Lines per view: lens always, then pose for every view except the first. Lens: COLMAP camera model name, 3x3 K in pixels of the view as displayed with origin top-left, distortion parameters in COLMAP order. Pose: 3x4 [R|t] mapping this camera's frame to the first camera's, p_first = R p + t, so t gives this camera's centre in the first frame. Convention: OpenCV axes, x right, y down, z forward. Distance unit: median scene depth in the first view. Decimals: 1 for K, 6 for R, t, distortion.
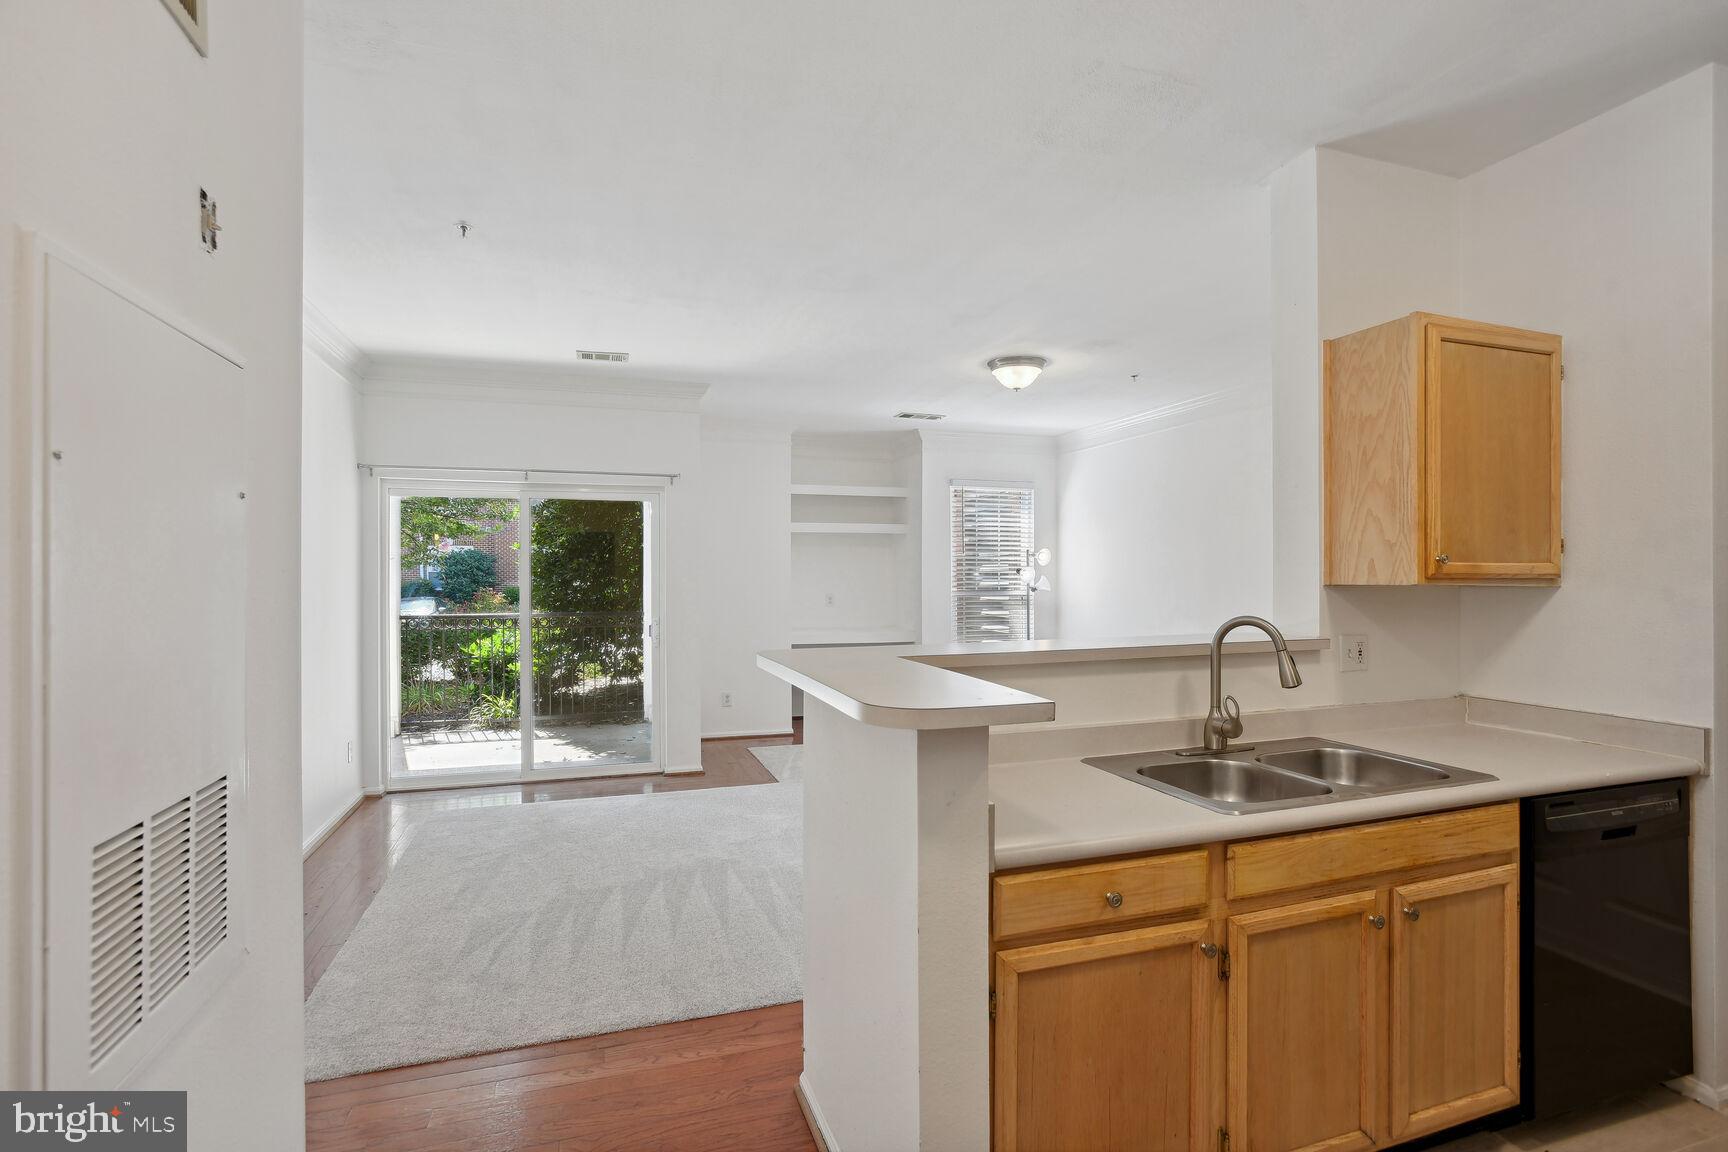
lens RADIAL K [[822.4, 0, 868.3], [0, 822.4, 576.1], [0, 0, 1]] dist [-0.035177, 0.015287]
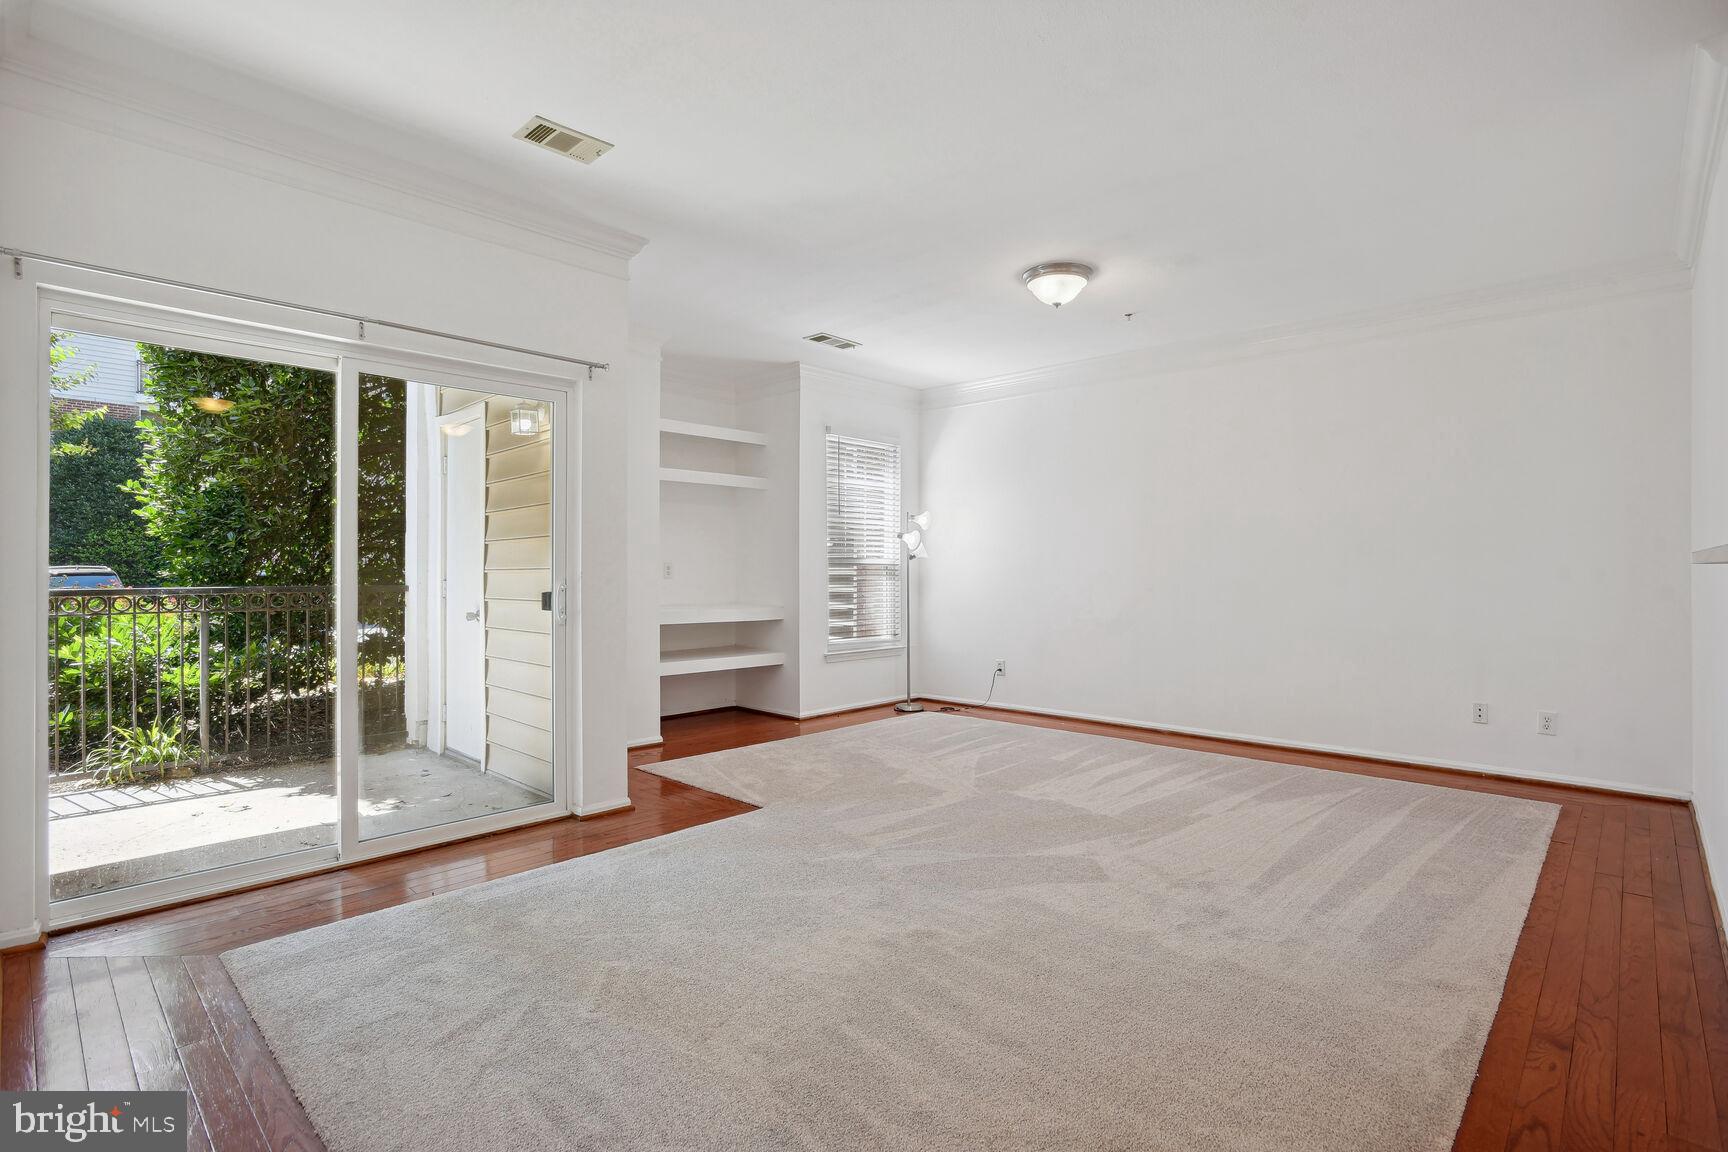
lens RADIAL K [[822.4, 0, 869.1], [0, 822.4, 566.6], [0, 0, 1]] dist [-0.035177, 0.015287]
pose [[0.886592, 0.003739, 0.462538, -0.343352], [-0.001072, 0.999981, -0.006029, 0.043782], [-0.462552, 0.004849, 0.886579, 0.308833]]
